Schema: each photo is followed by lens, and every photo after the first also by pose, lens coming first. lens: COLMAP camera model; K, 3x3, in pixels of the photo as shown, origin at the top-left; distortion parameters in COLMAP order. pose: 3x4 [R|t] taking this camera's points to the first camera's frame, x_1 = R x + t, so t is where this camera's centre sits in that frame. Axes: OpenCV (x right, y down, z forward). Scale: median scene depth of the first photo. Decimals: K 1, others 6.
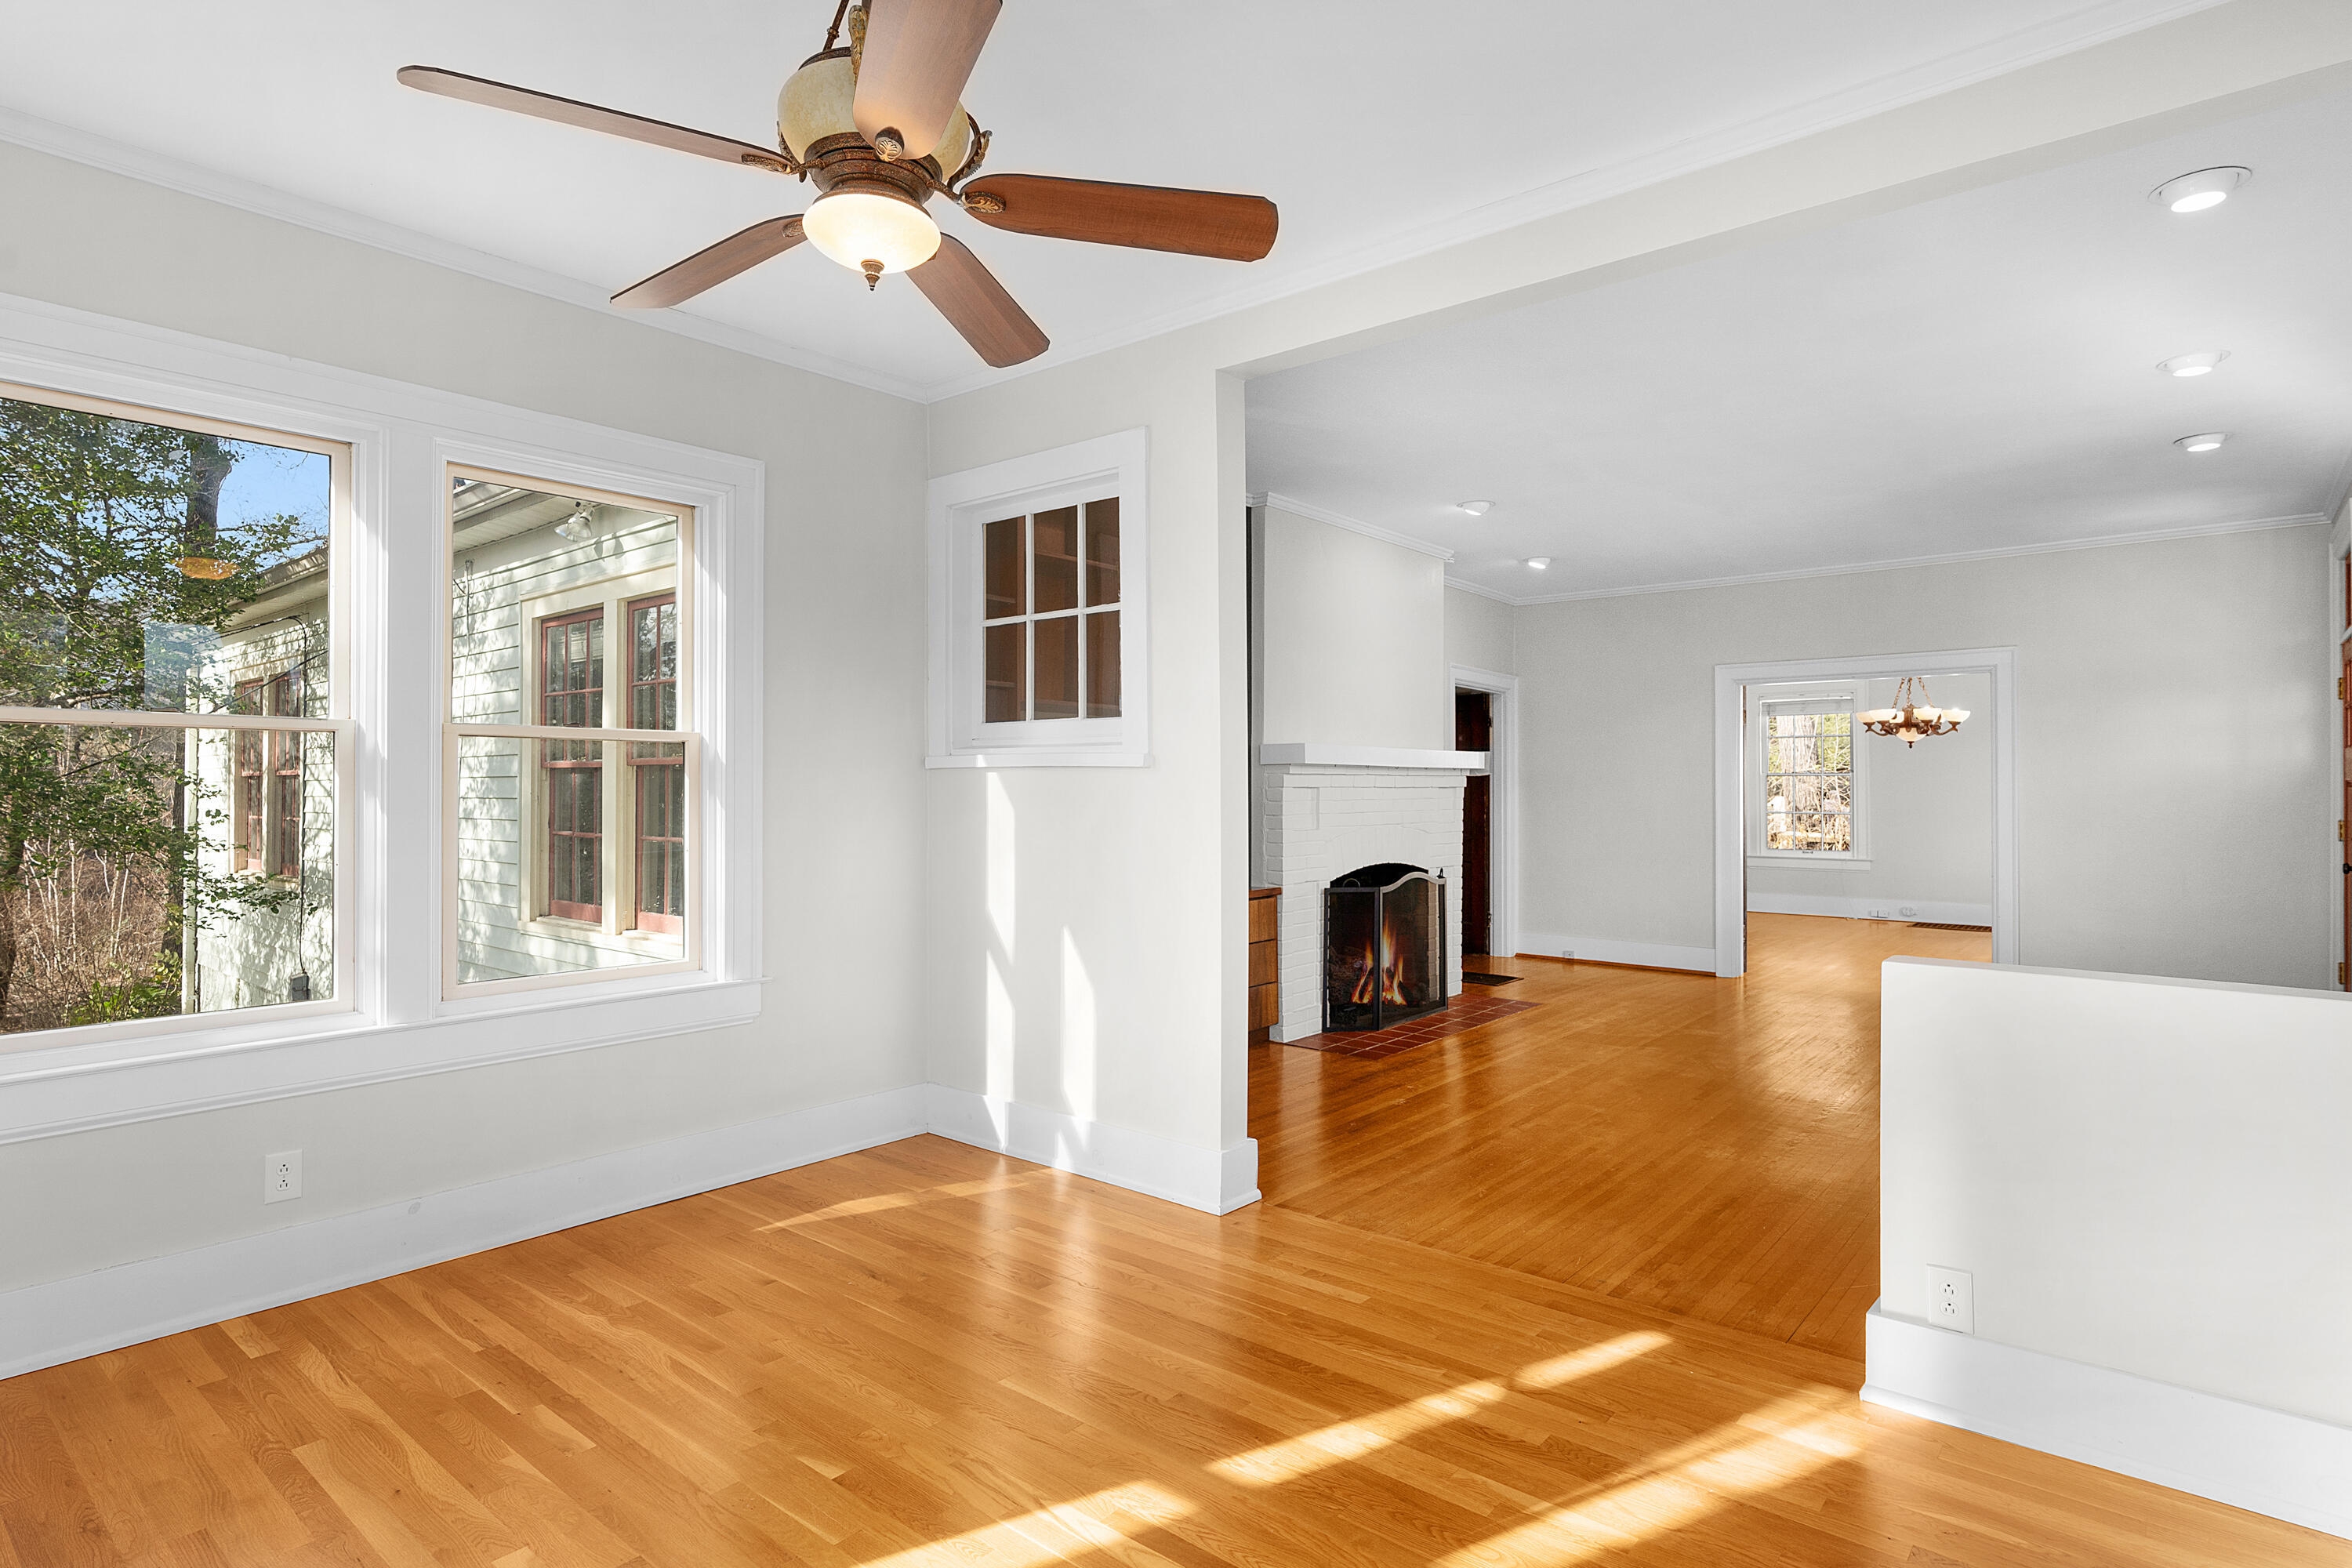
lens RADIAL K [[1222.7, 0, 1176.0], [0, 1222.7, 784.0], [0, 0, 1]] dist [0.002422, 0.000312]
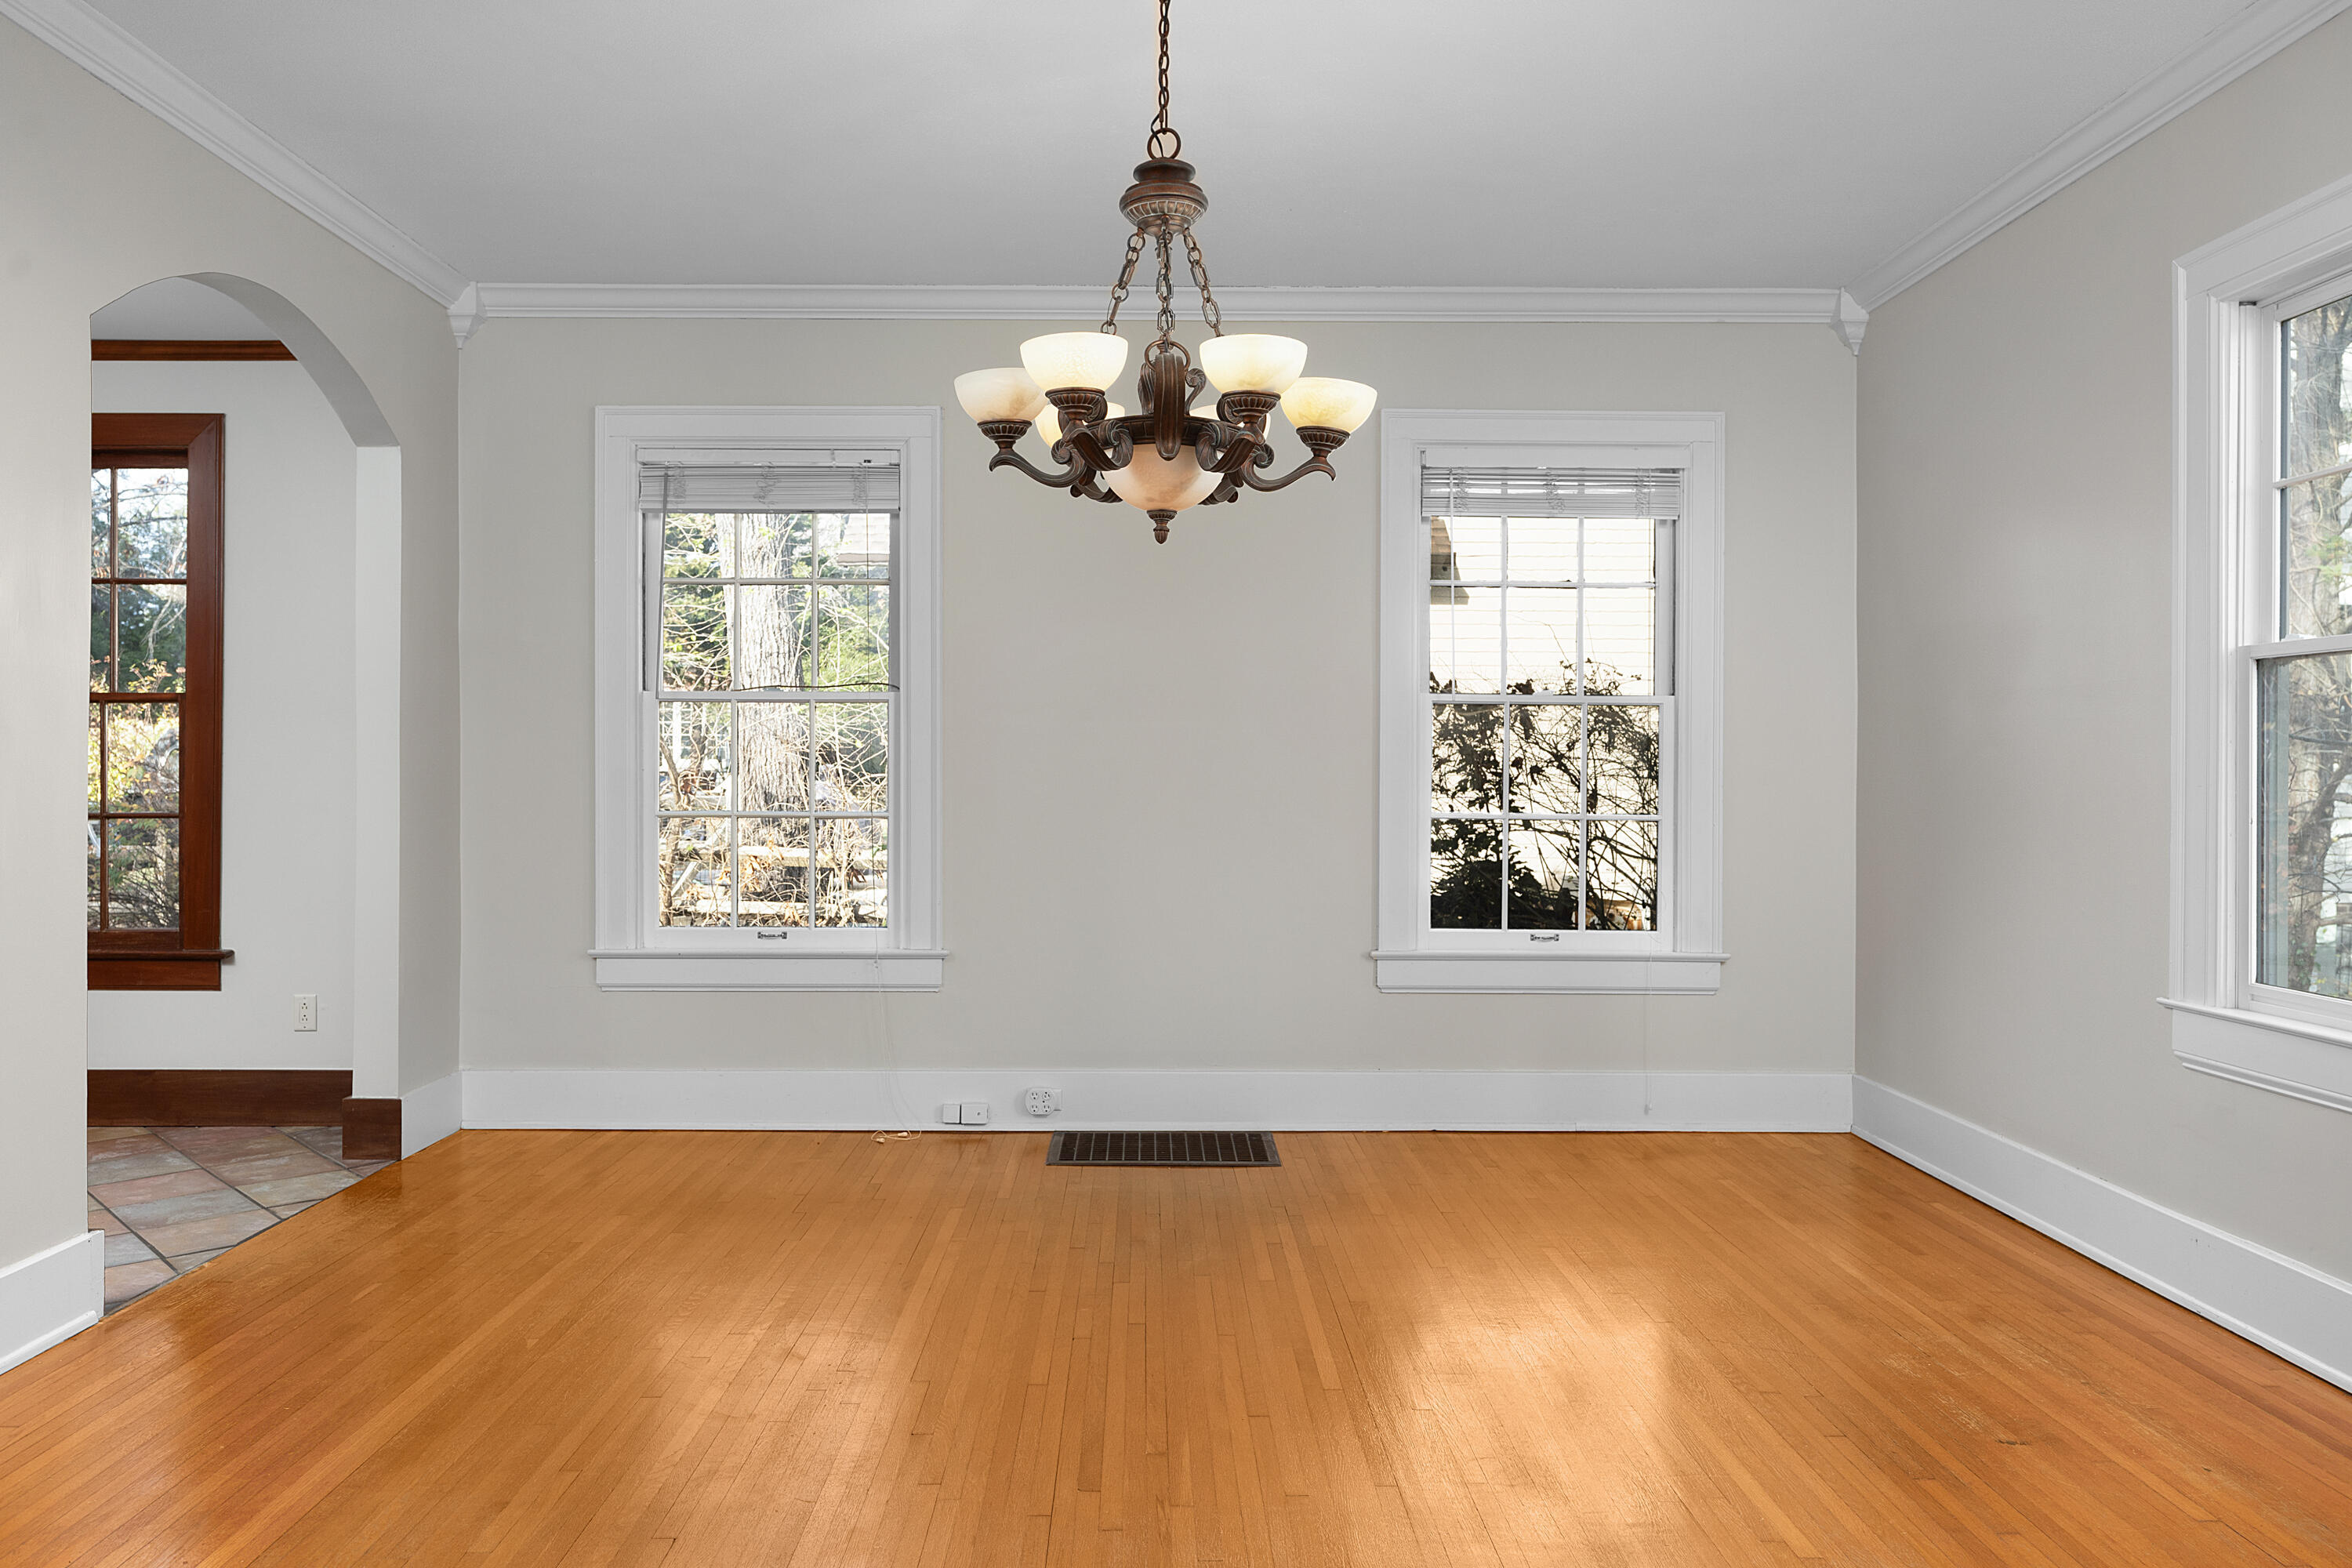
lens RADIAL K [[1579.0, 0, 1176.0], [0, 1579.0, 784.0], [0, 0, 1]] dist [-0.000169, -0.000173]
pose [[0.755879, -0.001696, 0.654709, 0.397962], [-0.004671, 0.999957, 0.007984, 0.014868], [-0.654695, -0.009094, 0.755839, 0.756253]]
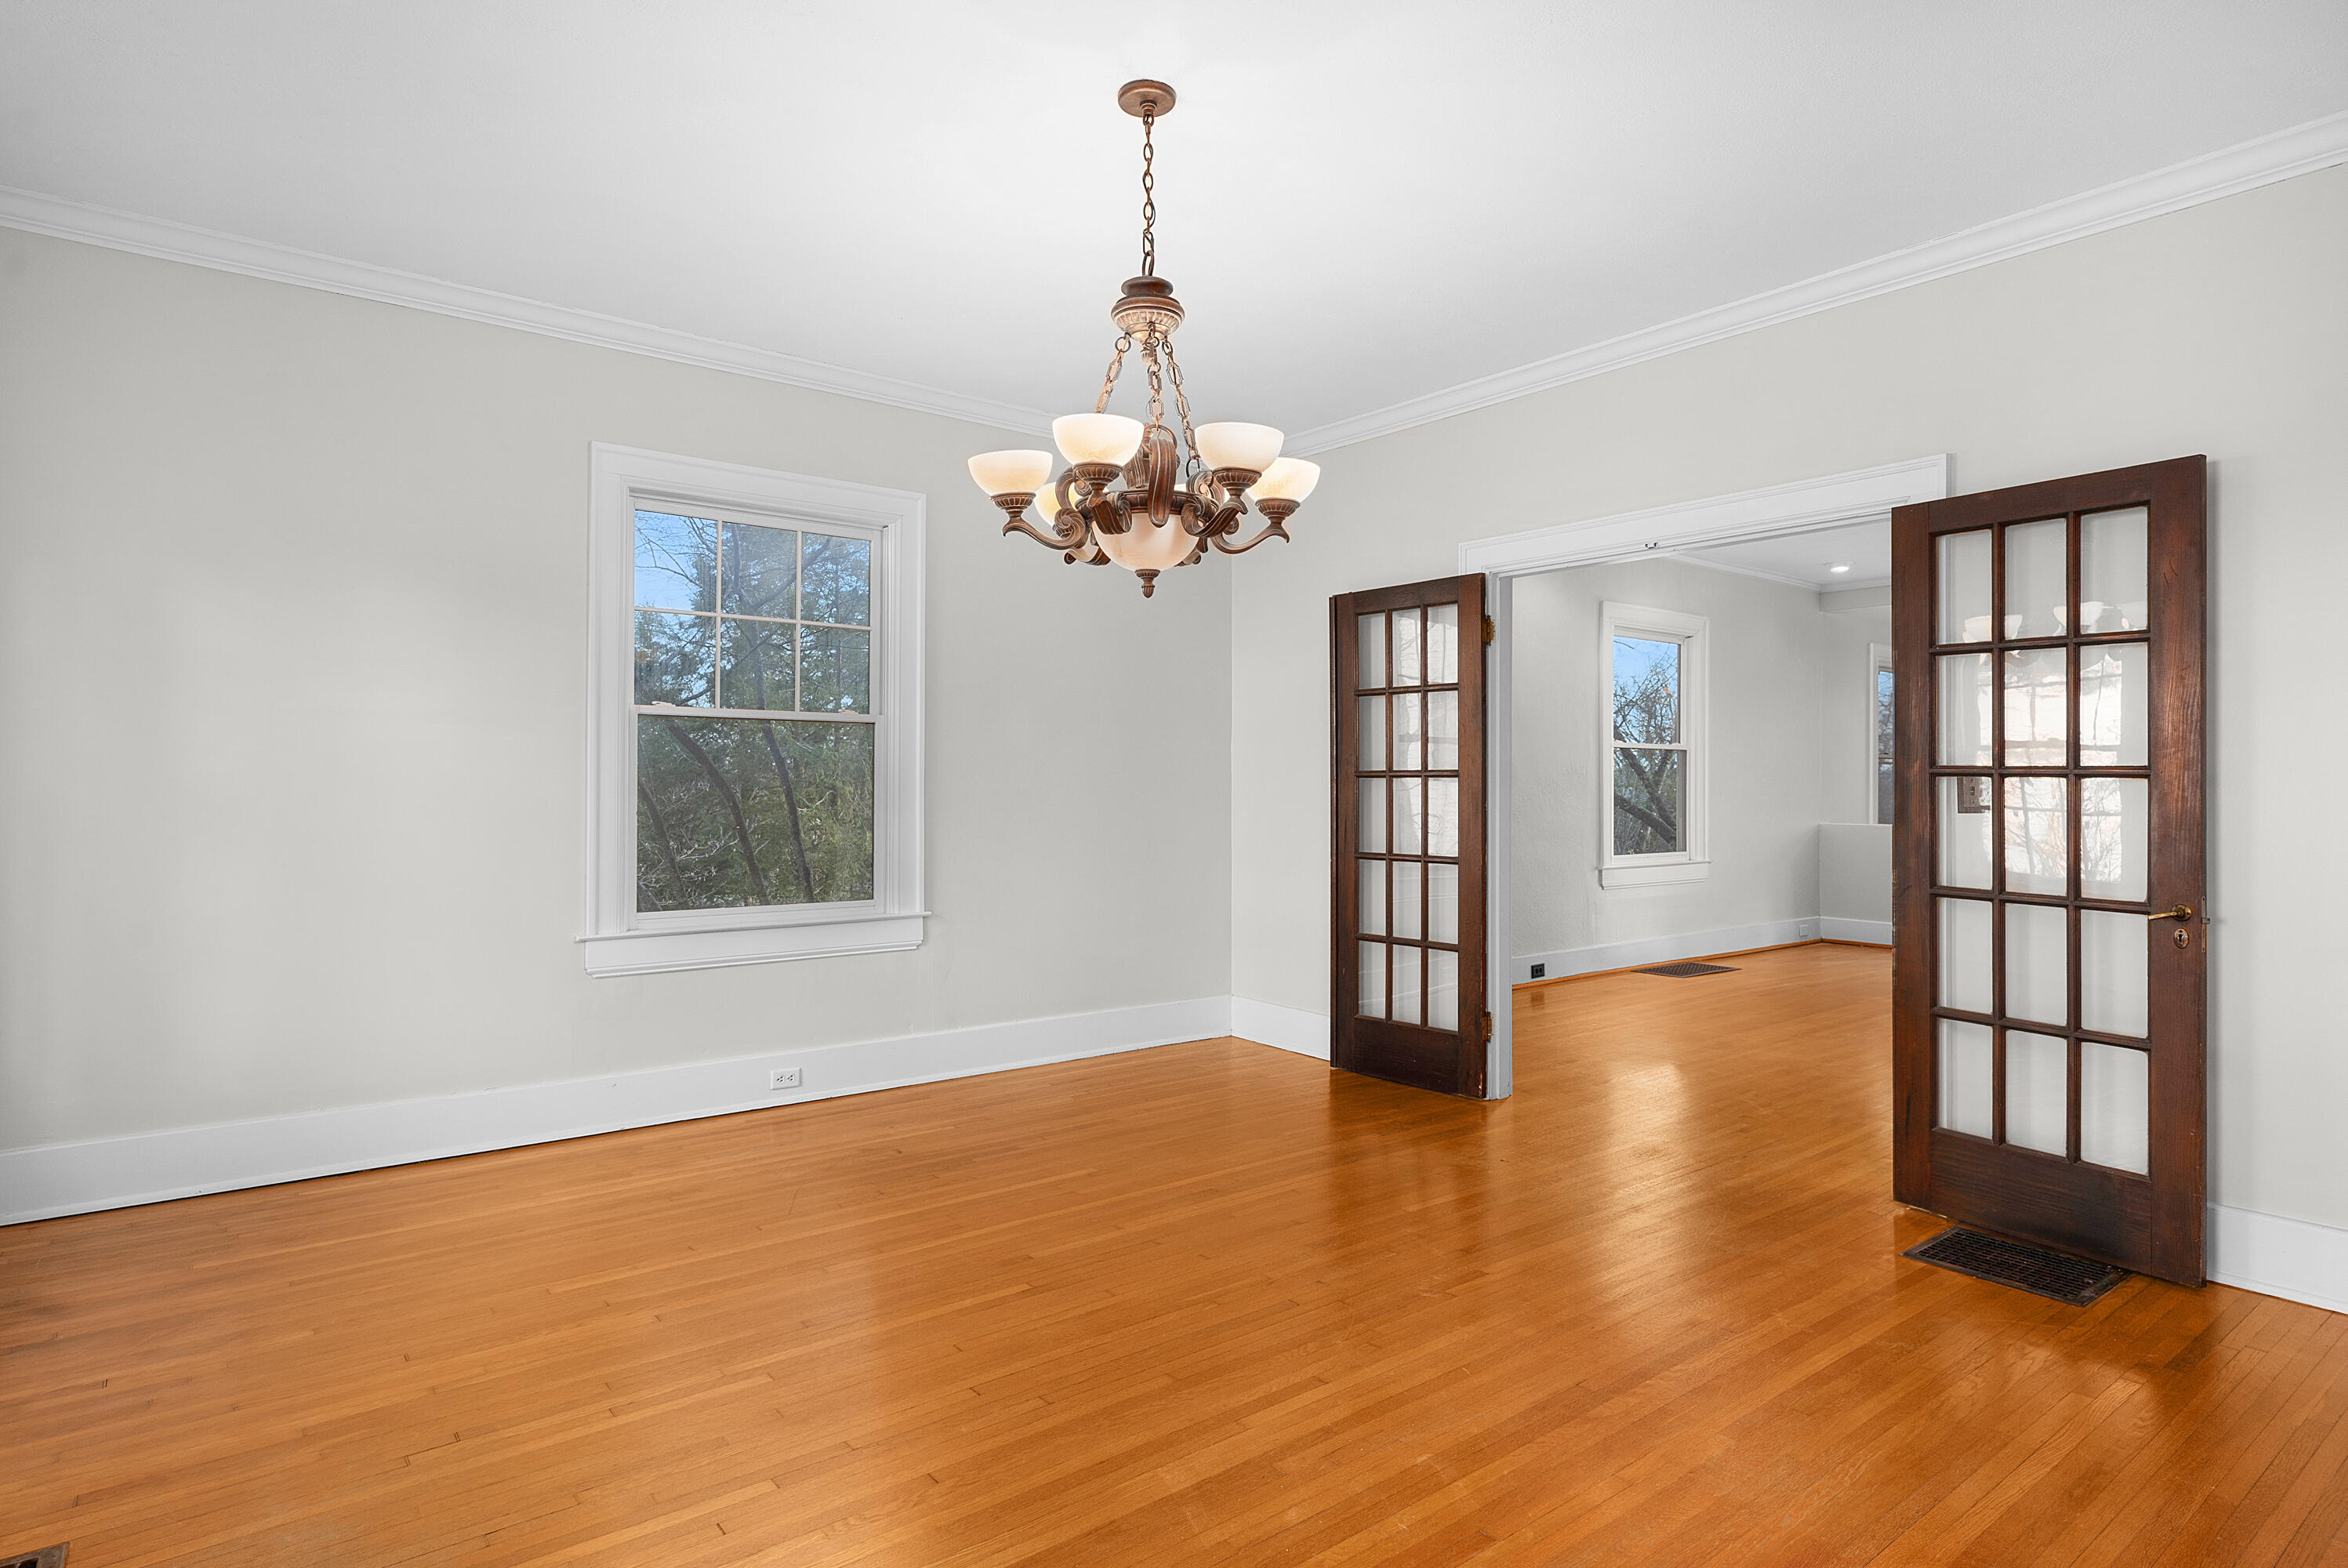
lens RADIAL K [[1250.0, 0, 1174.0], [0, 1250.0, 784.0], [0, 0, 1]] dist [0.000721, 0.000085]
pose [[-0.978112, 0.000323, 0.208077, 0.529142], [-0.000493, 0.999992, -0.003871, 0.018176], [-0.208077, -0.003889, -0.978105, 1.256434]]
